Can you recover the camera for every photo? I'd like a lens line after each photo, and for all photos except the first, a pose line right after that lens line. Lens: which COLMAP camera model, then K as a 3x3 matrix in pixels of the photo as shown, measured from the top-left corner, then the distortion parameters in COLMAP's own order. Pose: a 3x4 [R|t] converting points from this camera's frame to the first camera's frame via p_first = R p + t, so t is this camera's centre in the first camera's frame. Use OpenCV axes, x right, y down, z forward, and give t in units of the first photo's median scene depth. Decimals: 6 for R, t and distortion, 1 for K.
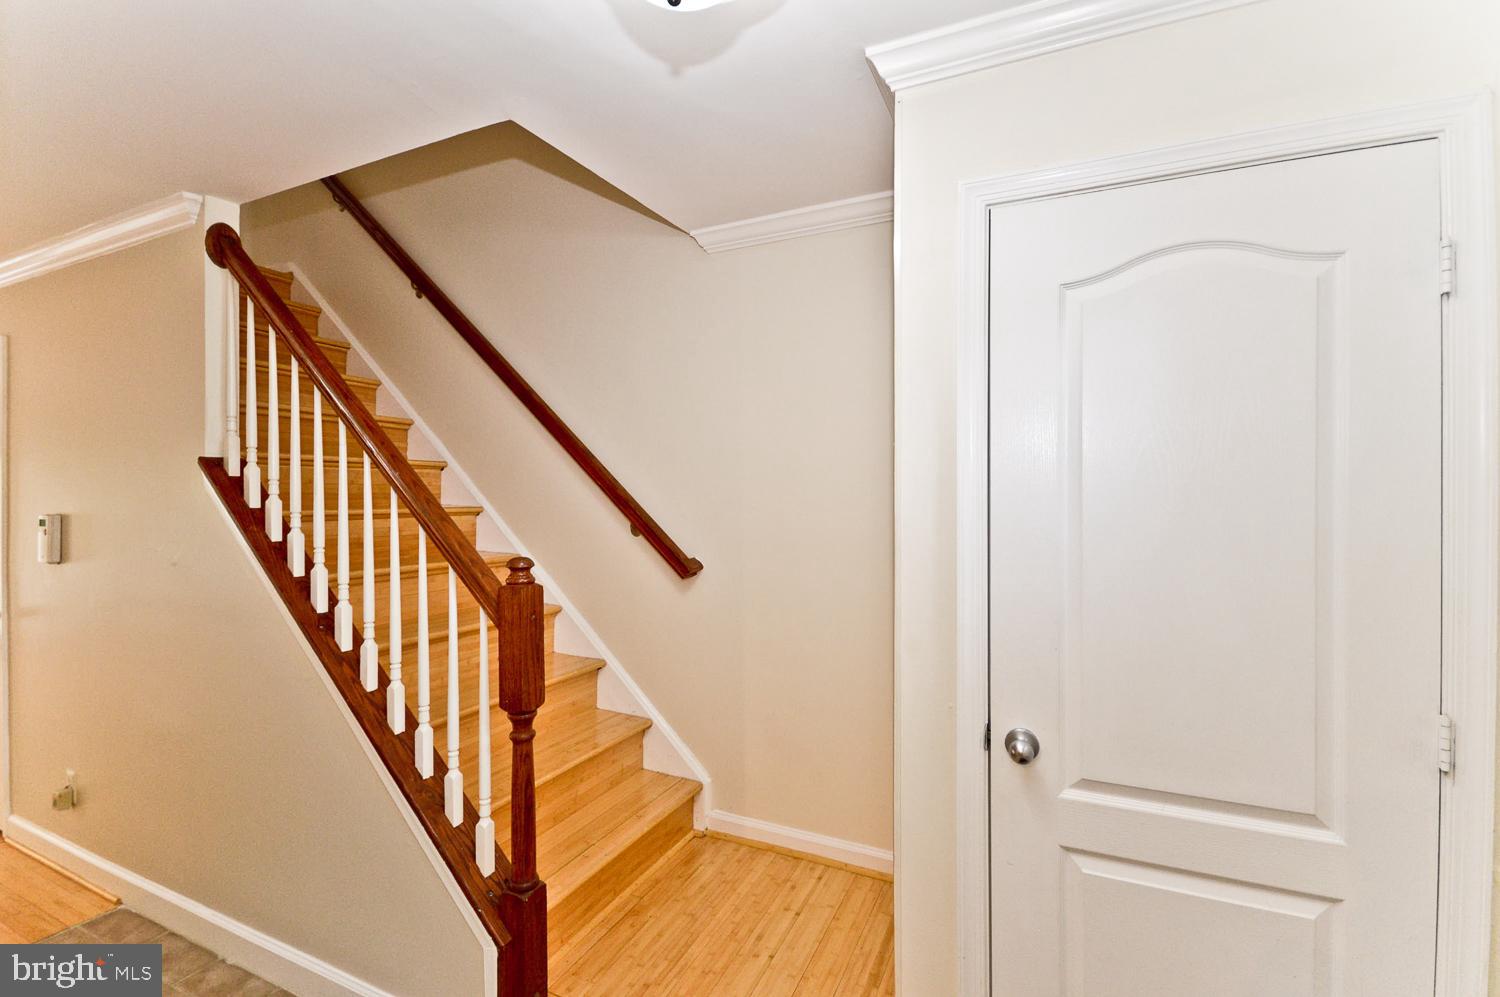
lens RADIAL K [[685.3, 0, 737.5], [0, 685.3, 500.5], [0, 0, 1]] dist [0.015360, -0.003448]
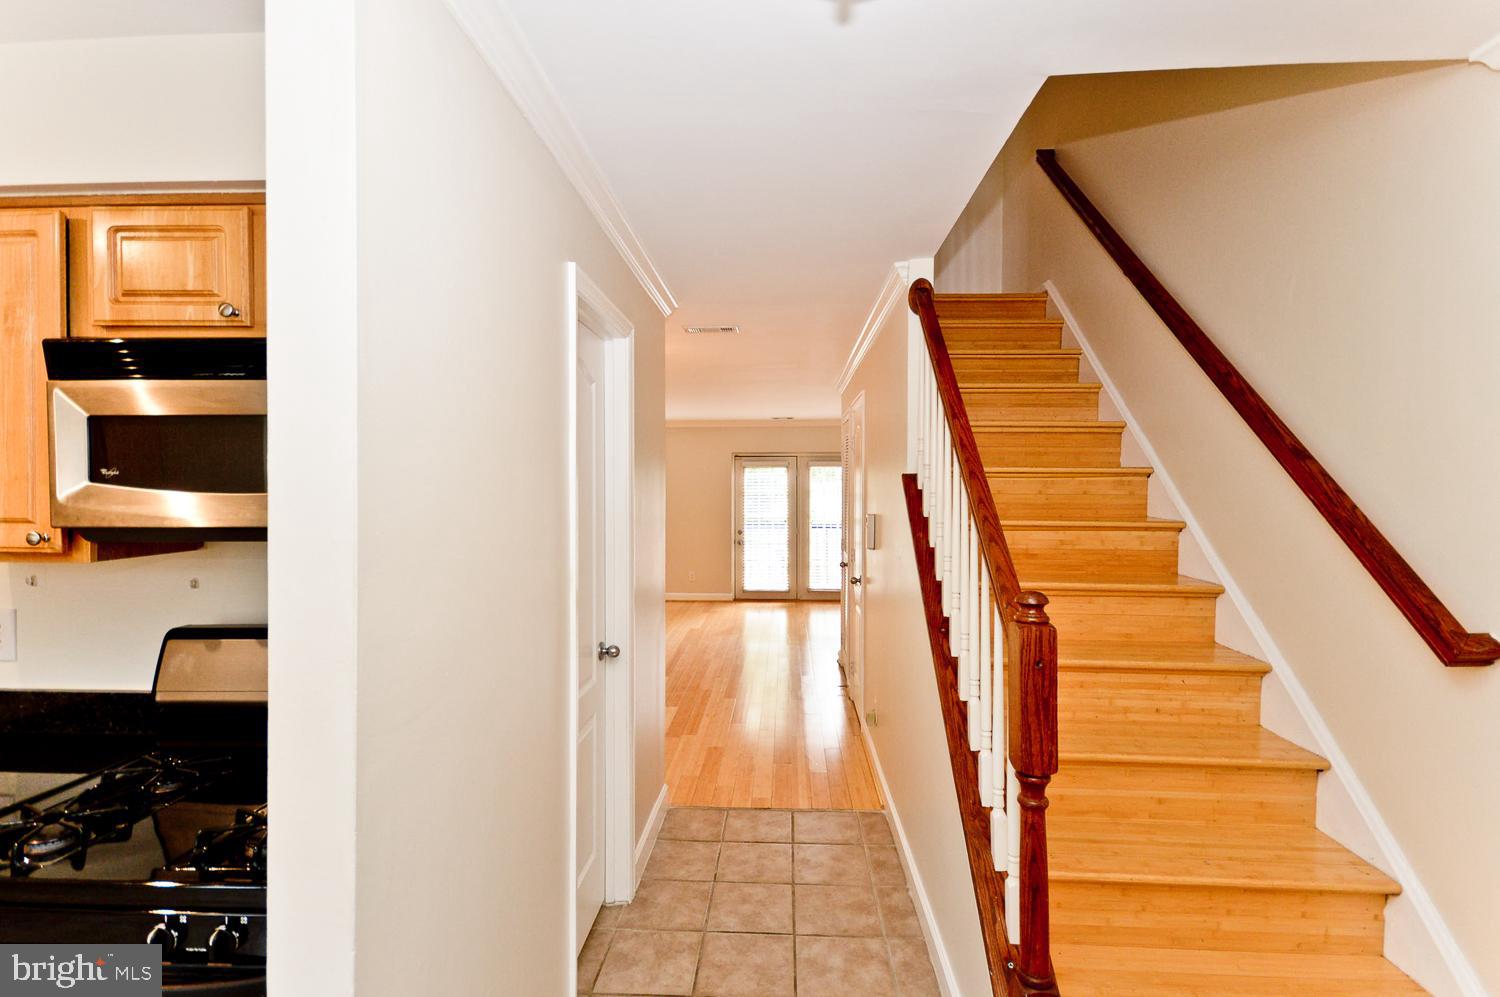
lens RADIAL K [[685.3, 0, 729.2], [0, 685.3, 498.2], [0, 0, 1]] dist [0.015360, -0.003448]
pose [[0.397712, 0.012770, -0.917422, 0.218114], [-0.013099, 0.999880, 0.008240, -0.024432], [0.917417, 0.008741, 0.397831, 0.219762]]
